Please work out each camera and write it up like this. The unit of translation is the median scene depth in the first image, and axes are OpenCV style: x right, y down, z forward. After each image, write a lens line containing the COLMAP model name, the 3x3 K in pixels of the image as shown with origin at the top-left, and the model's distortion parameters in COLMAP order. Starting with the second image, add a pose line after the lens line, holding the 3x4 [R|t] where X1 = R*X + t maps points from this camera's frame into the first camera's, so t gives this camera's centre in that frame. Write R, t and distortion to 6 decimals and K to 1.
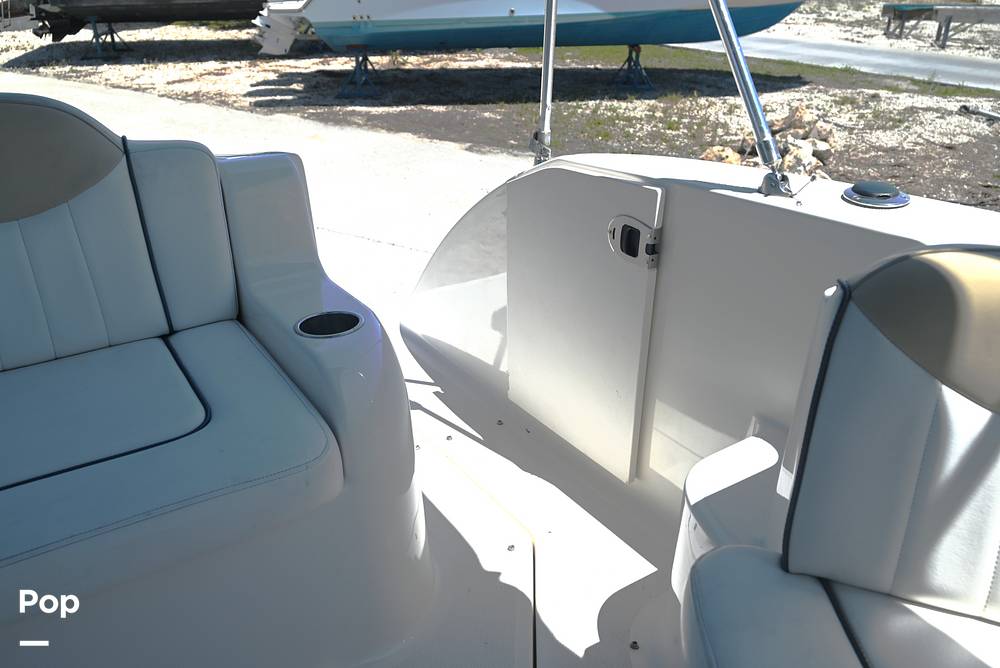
lens RADIAL K [[829.6, 0, 500.2], [0, 829.6, 339.5], [0, 0, 1]] dist [-0.006775, 0.010051]
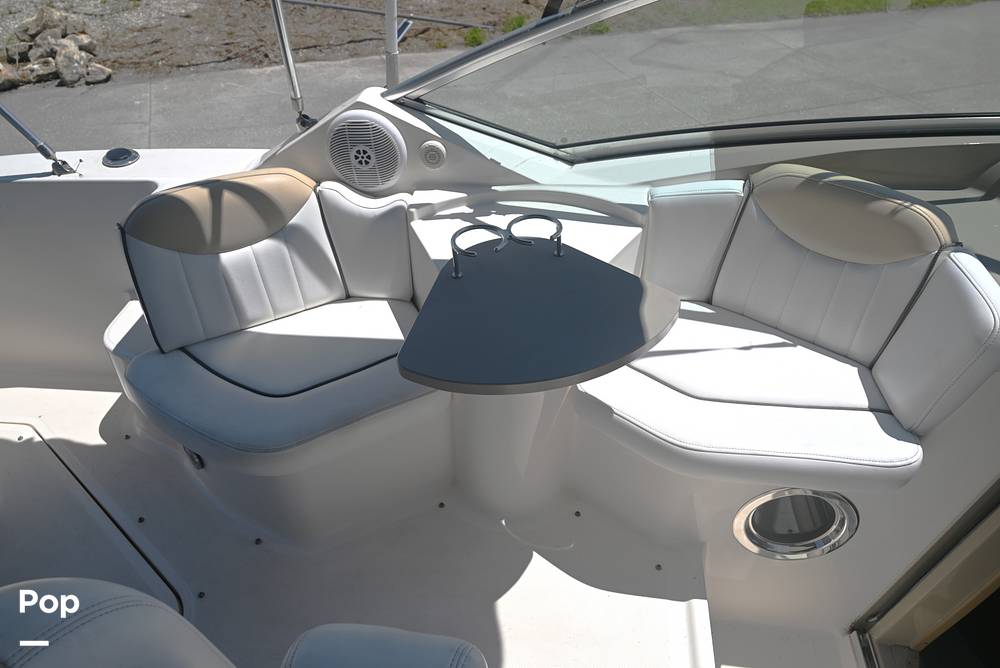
lens RADIAL K [[676.0, 0, 506.6], [0, 676.0, 336.1], [0, 0, 1]] dist [-0.005785, 0.002534]
pose [[0.625226, -0.487923, 0.609118, -0.010929], [0.336813, 0.872744, 0.353377, -0.006235], [-0.704024, -0.015782, 0.710000, -0.062756]]
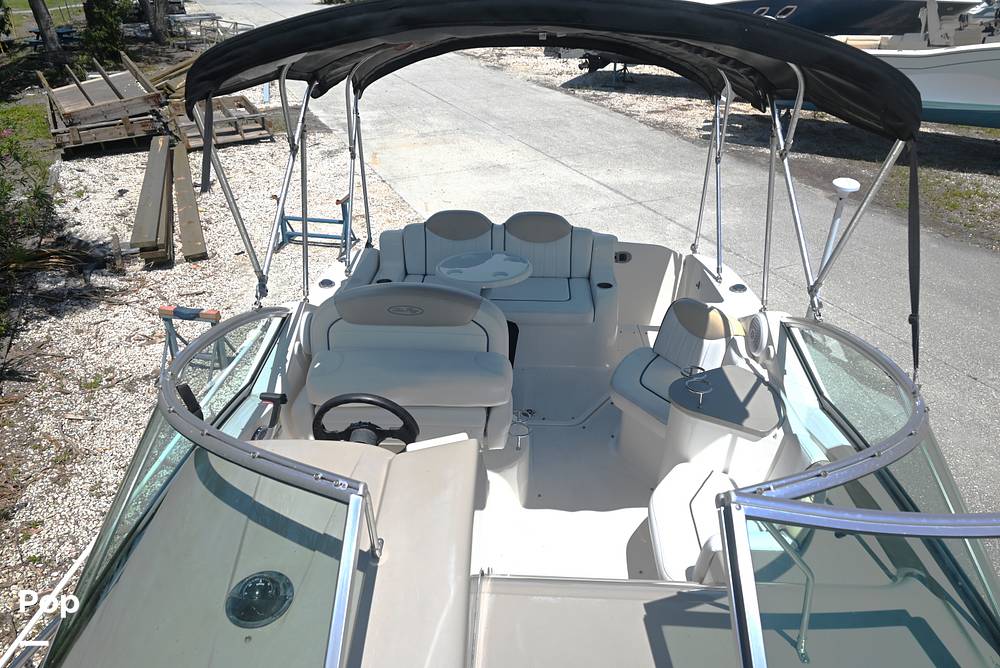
lens RADIAL K [[676.0, 0, 496.7], [0, 676.0, 340.7], [0, 0, 1]] dist [-0.005785, 0.002534]
pose [[0.821719, 0.289767, -0.490728, 0.105400], [-0.257720, 0.956951, 0.133513, -0.006699], [0.508290, 0.016760, 0.861023, -0.208164]]
